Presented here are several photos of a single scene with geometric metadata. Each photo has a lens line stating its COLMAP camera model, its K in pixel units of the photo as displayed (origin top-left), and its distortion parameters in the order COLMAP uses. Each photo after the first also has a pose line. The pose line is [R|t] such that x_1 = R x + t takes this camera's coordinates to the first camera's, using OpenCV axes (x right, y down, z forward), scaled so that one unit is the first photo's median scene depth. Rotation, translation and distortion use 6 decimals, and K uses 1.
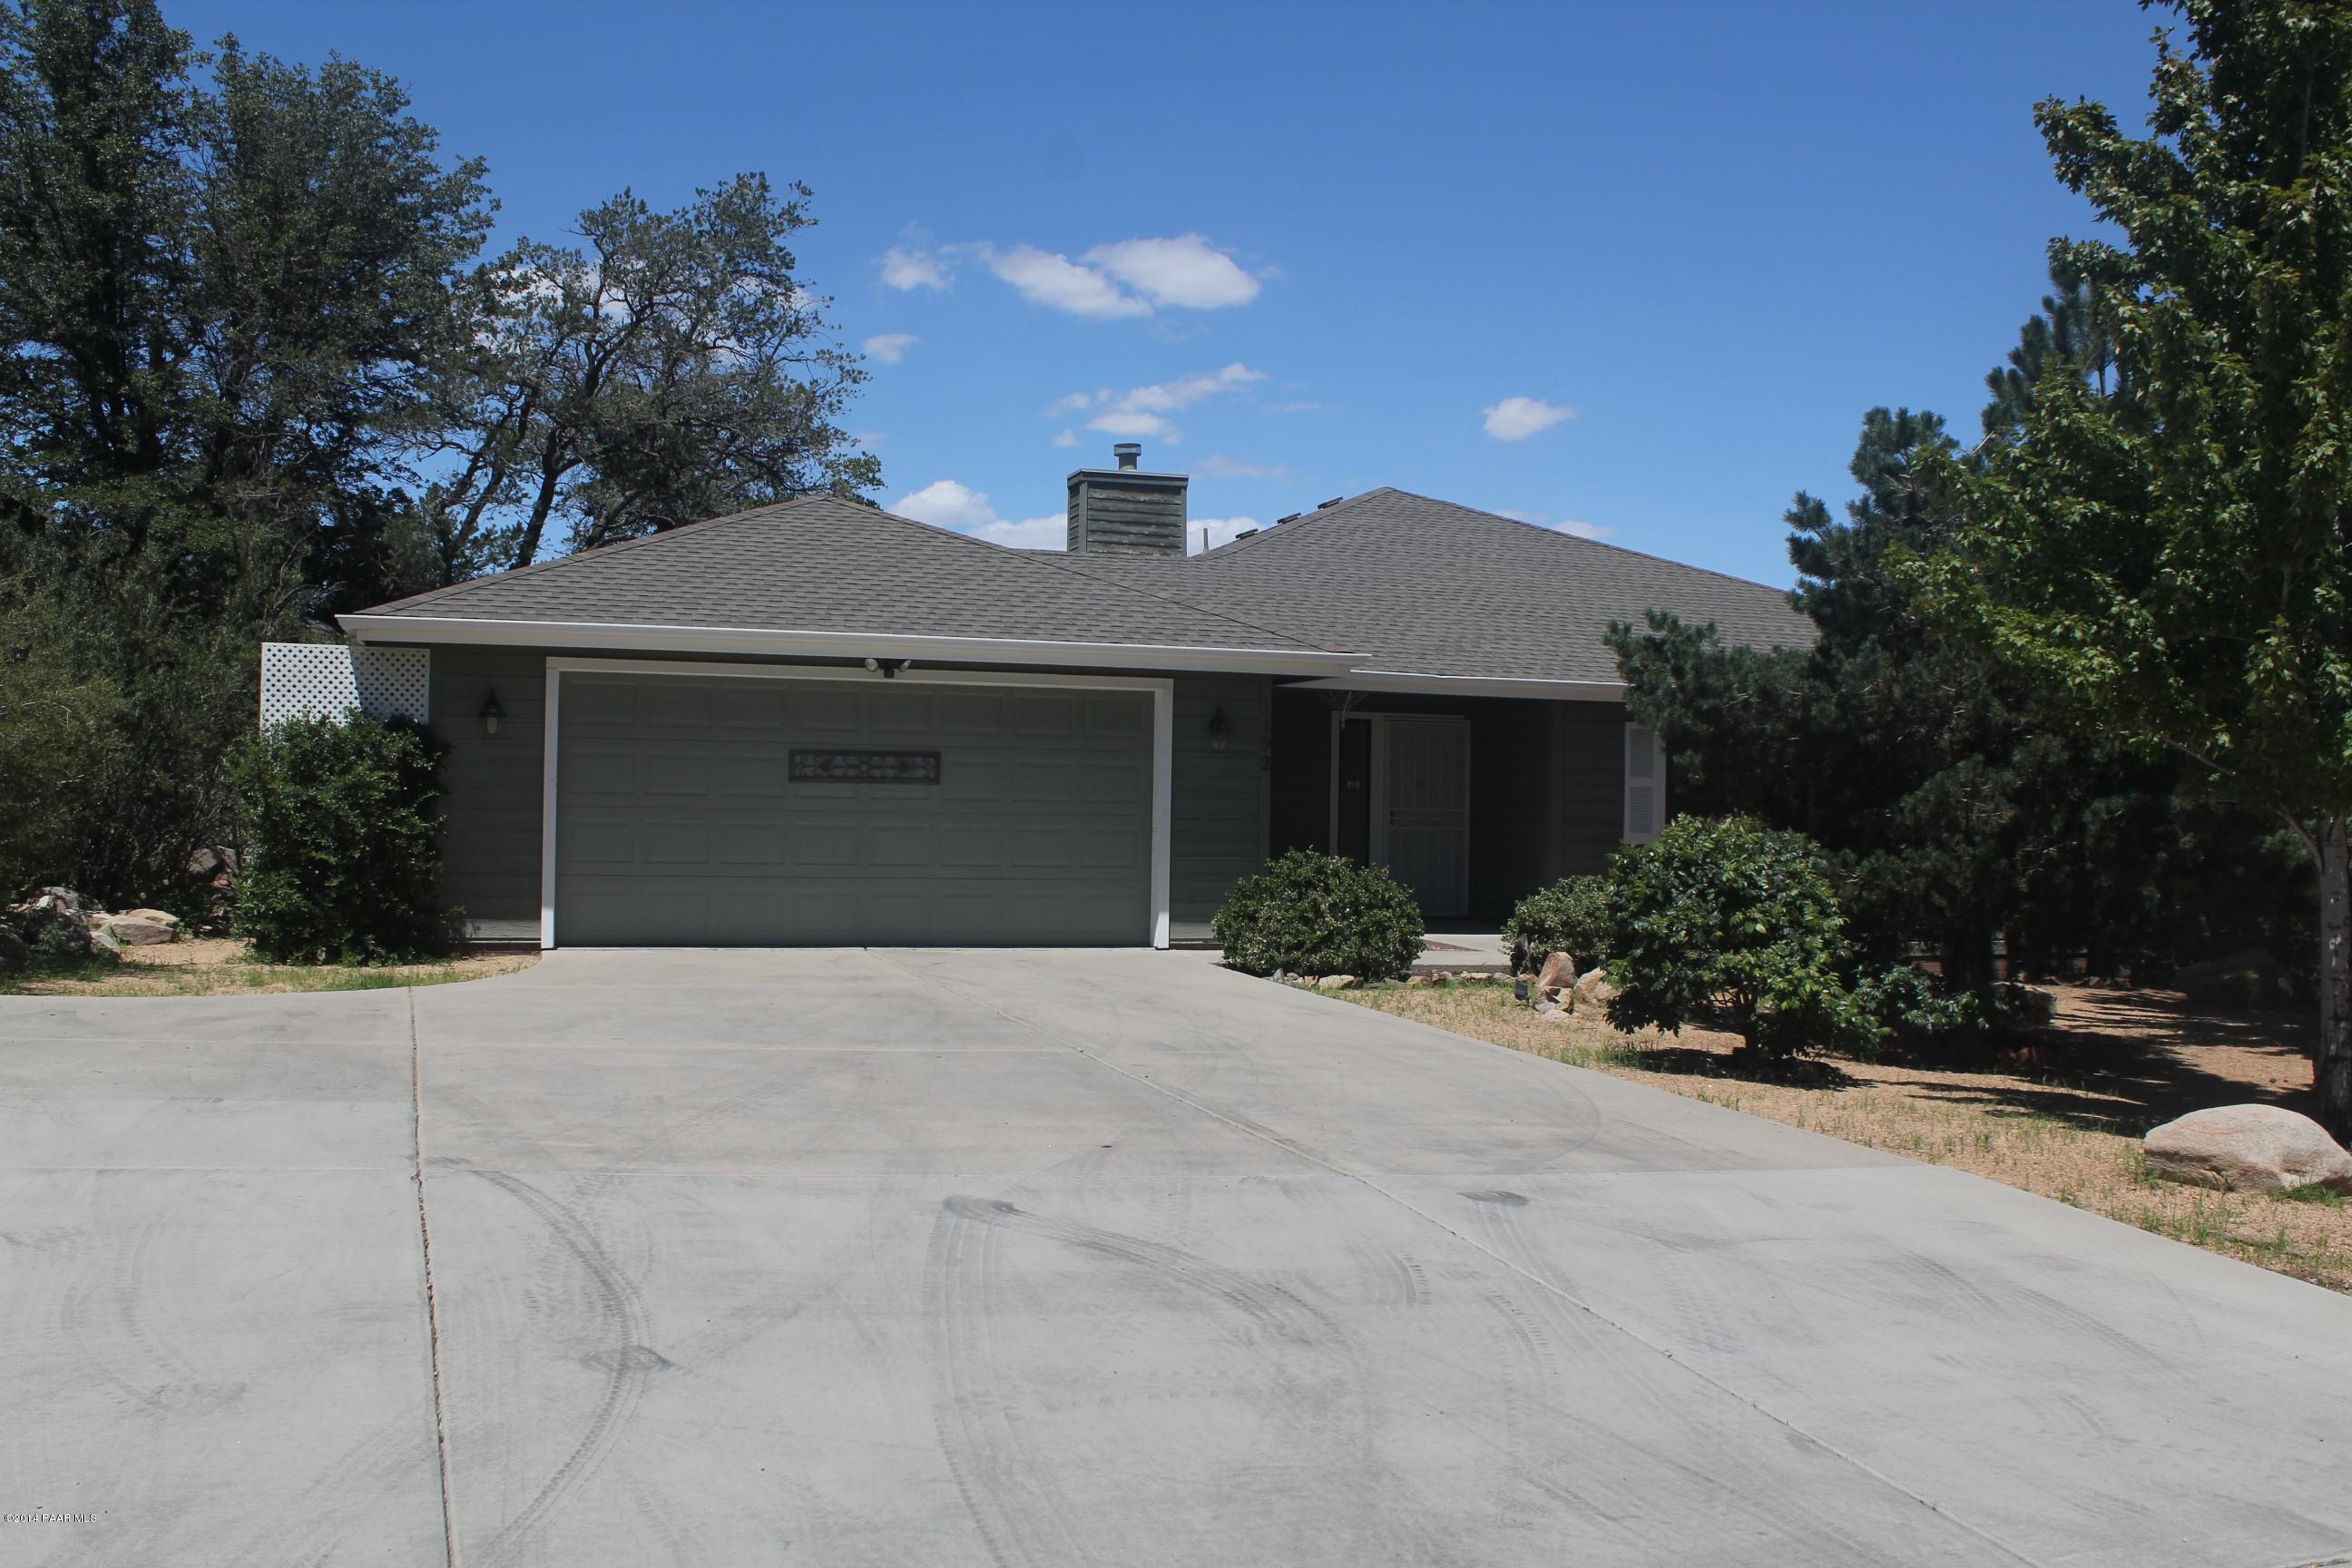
lens RADIAL K [[2048.4, 0, 1176.0], [0, 2048.4, 784.0], [0, 0, 1]] dist [-0.146941, 0.134956]
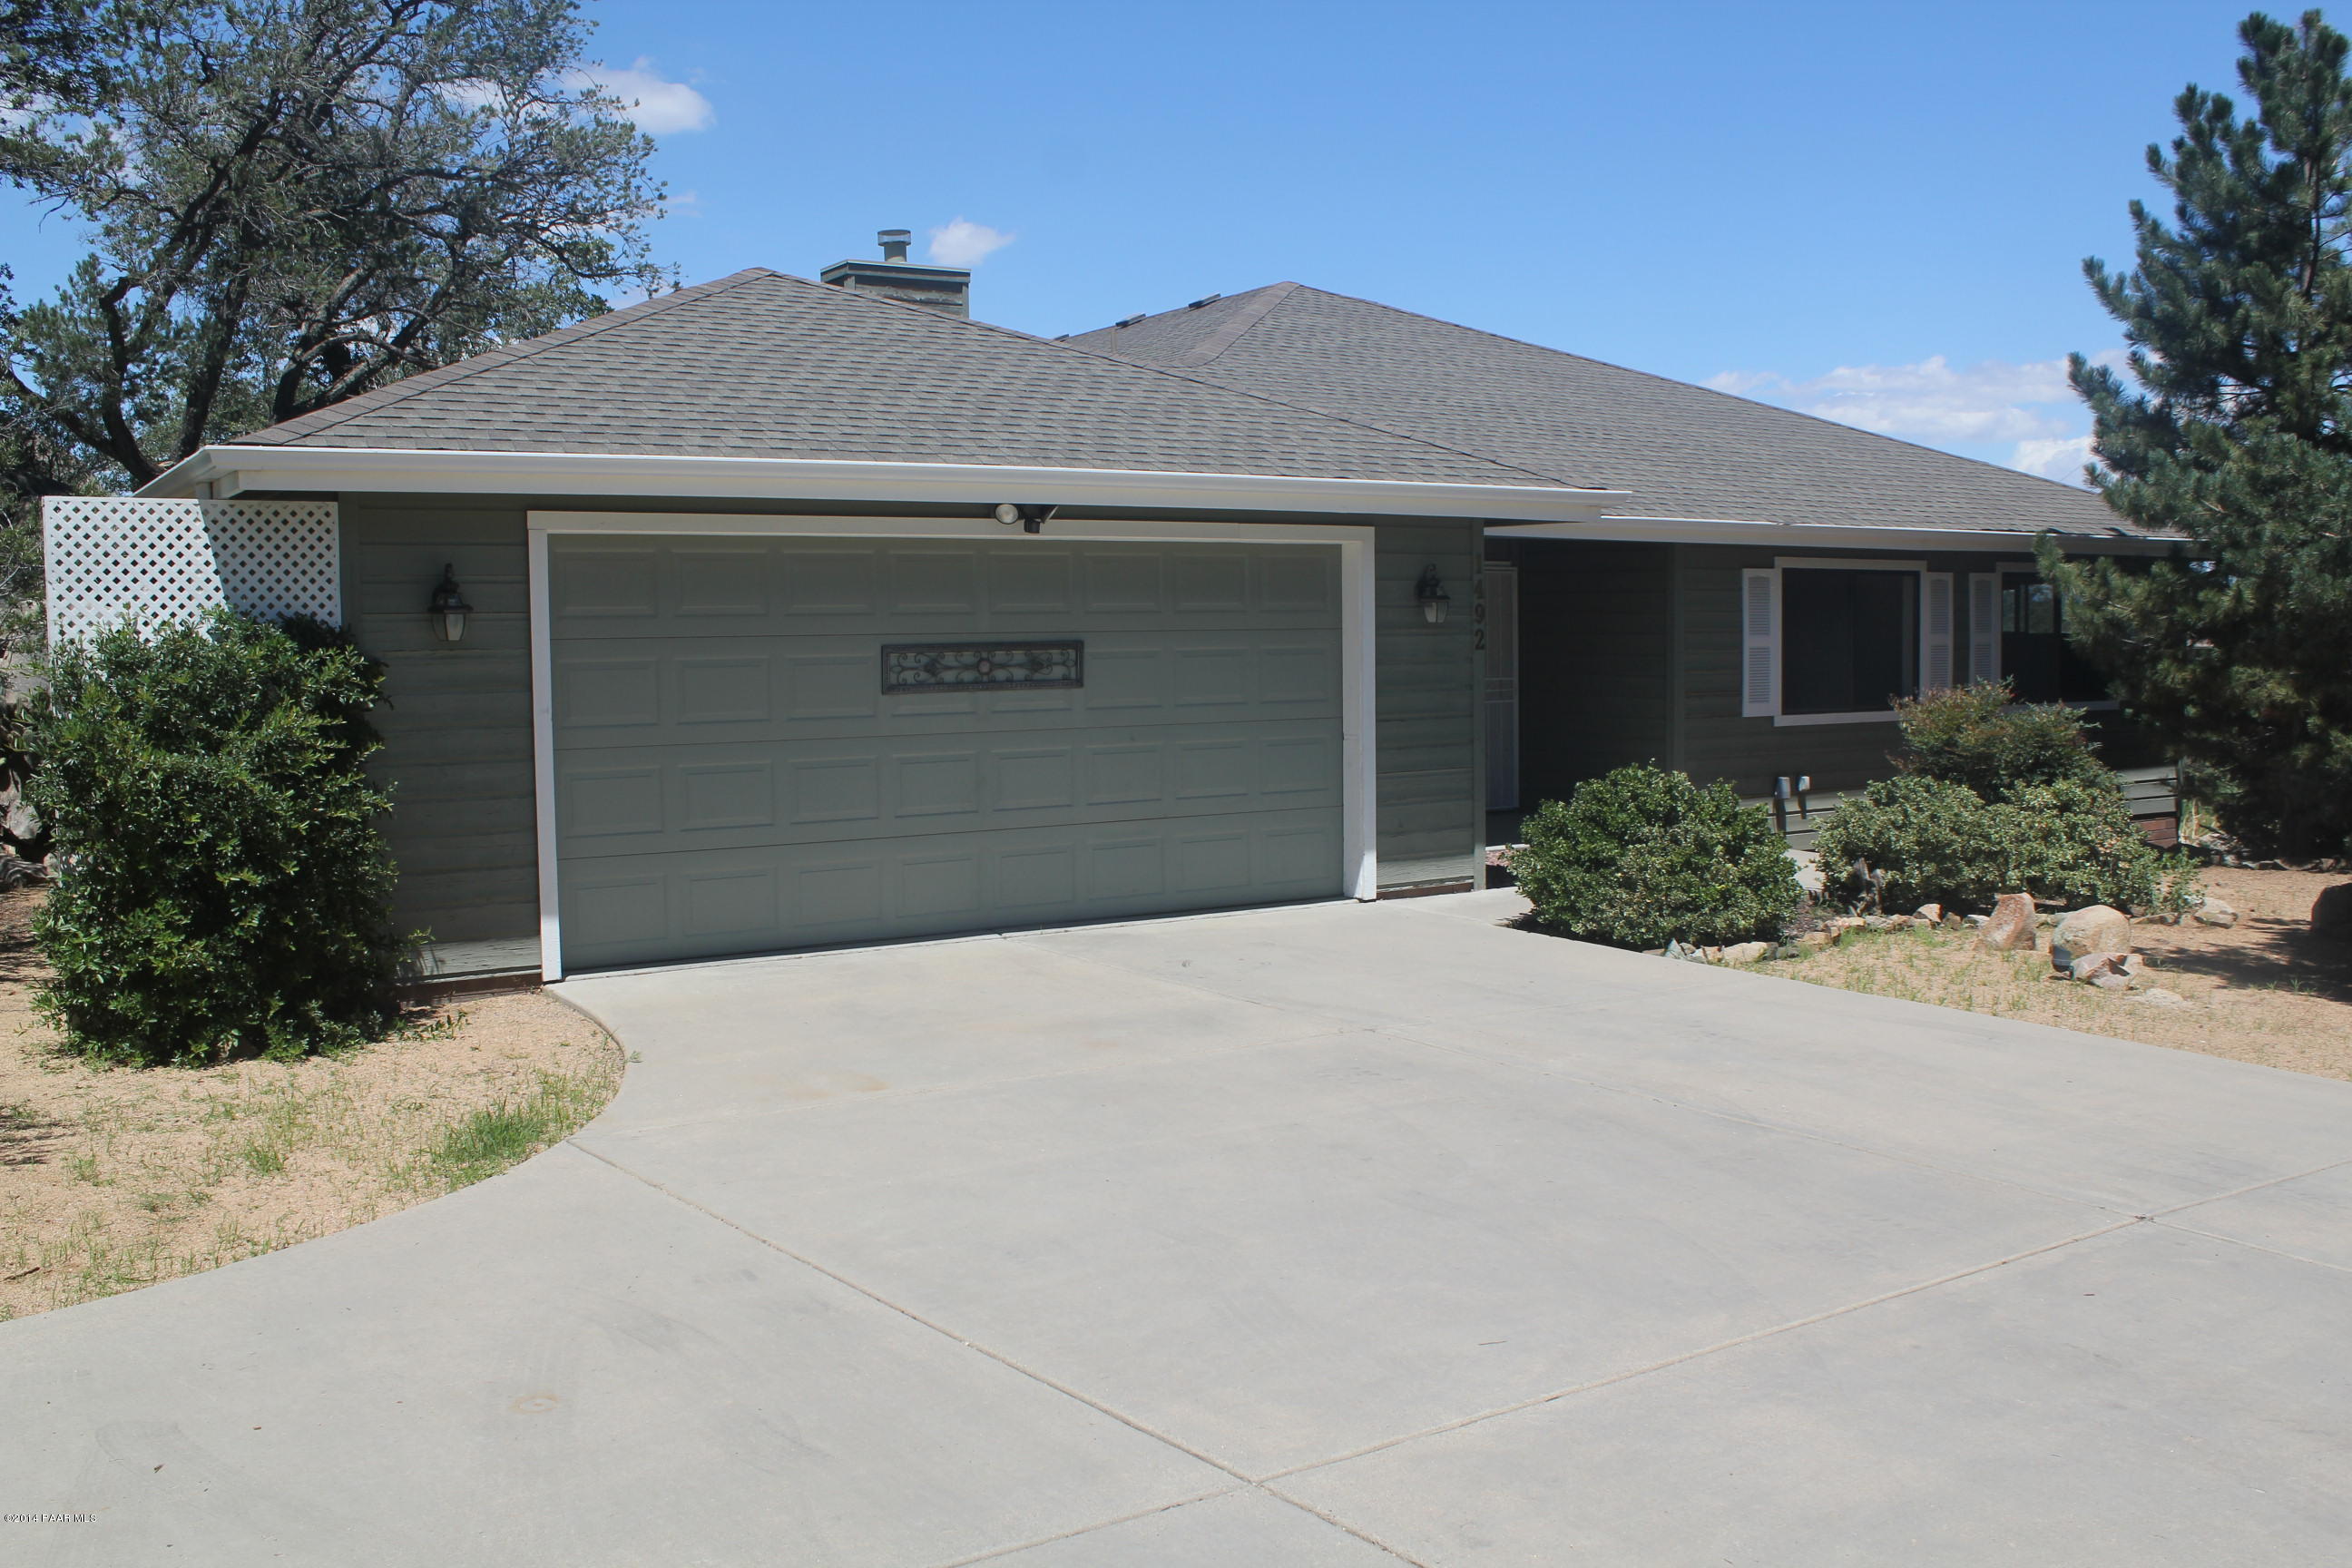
lens RADIAL K [[2048.4, 0, 1176.0], [0, 2048.4, 784.0], [0, 0, 1]] dist [-0.146941, 0.134956]
pose [[0.964032, -0.048688, 0.261290, -0.274086], [0.026074, 0.995661, 0.089326, -0.028783], [-0.264505, -0.079300, 0.961118, 0.338368]]
